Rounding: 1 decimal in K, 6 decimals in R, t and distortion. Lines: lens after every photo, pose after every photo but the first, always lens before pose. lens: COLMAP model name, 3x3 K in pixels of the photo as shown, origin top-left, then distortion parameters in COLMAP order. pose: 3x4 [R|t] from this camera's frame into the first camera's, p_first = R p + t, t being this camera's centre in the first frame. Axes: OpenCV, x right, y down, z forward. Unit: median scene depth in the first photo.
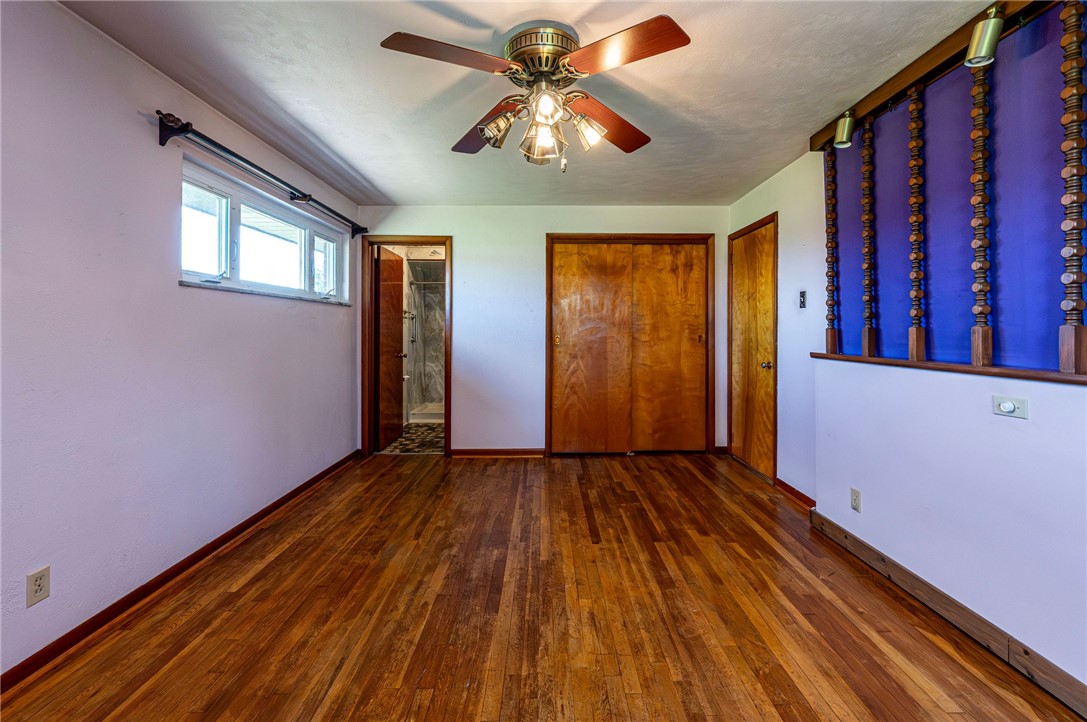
lens RADIAL K [[437.7, 0, 550.8], [0, 437.7, 329.3], [0, 0, 1]] dist [0.002372, -0.000725]
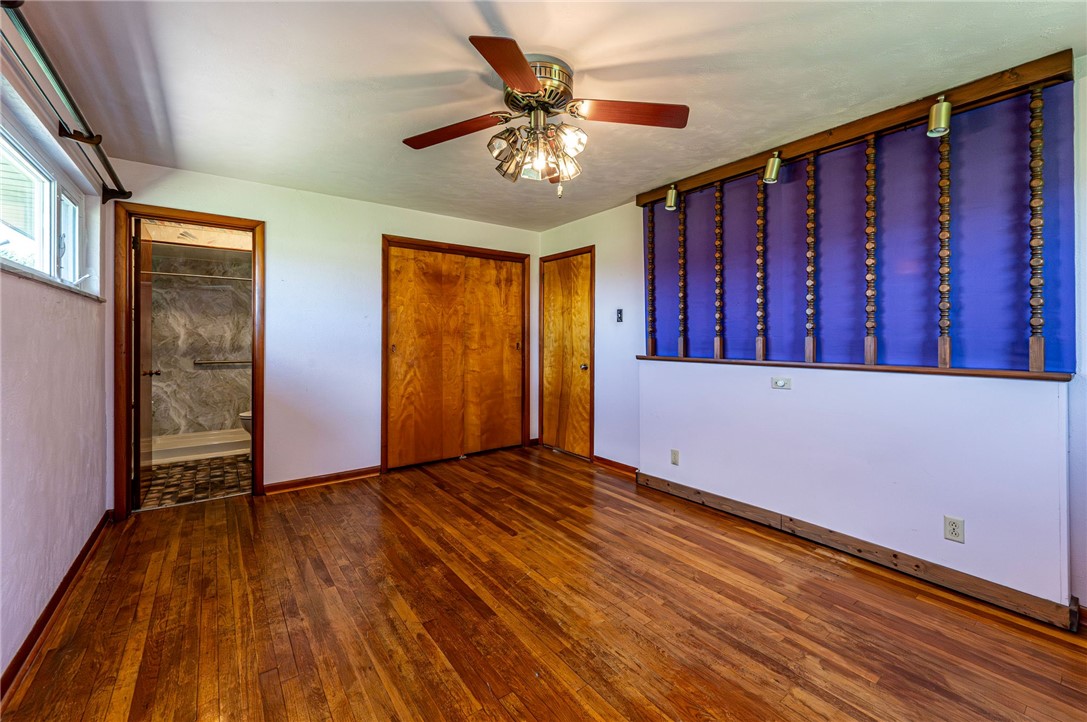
lens RADIAL K [[437.7, 0, 536.6], [0, 437.7, 338.8], [0, 0, 1]] dist [0.002372, -0.000725]
pose [[0.819138, 0.001528, 0.573595, -0.559382], [-0.003714, 0.999990, 0.002639, -0.001005], [-0.573585, -0.004292, 0.819135, 0.097100]]
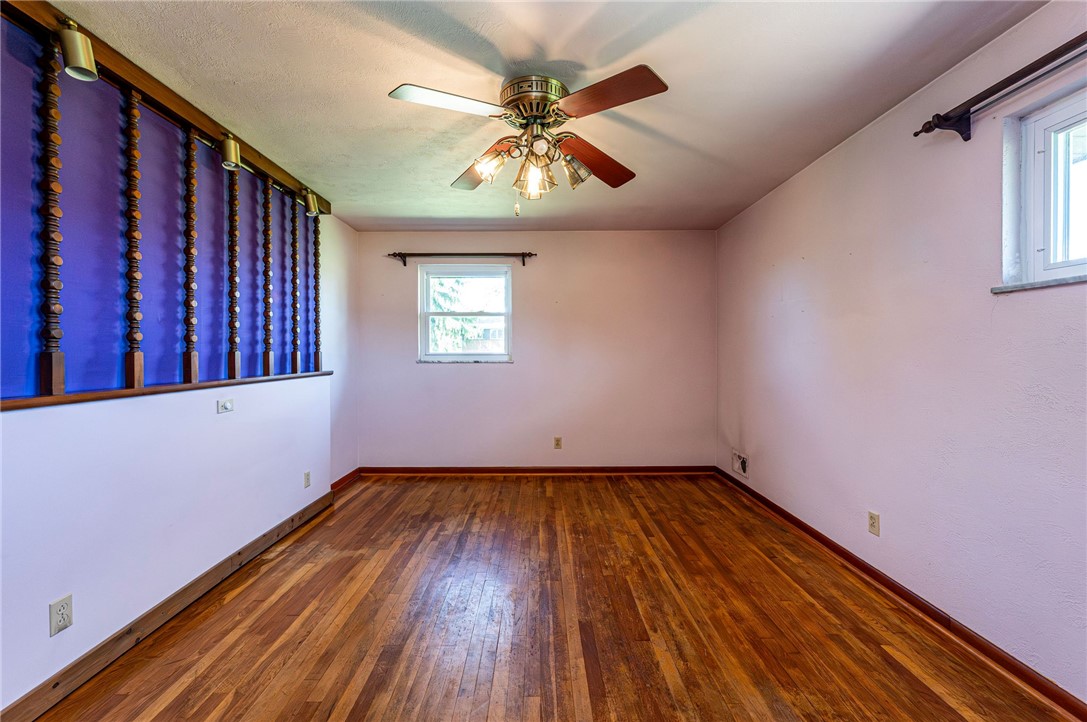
lens RADIAL K [[437.7, 0, 524.3], [0, 437.7, 352.1], [0, 0, 1]] dist [0.002372, -0.000725]
pose [[-0.998847, 0.005268, 0.047718, -0.038671], [0.005223, 0.999986, -0.001051, -0.002138], [-0.047723, -0.000801, -0.998860, 1.823834]]
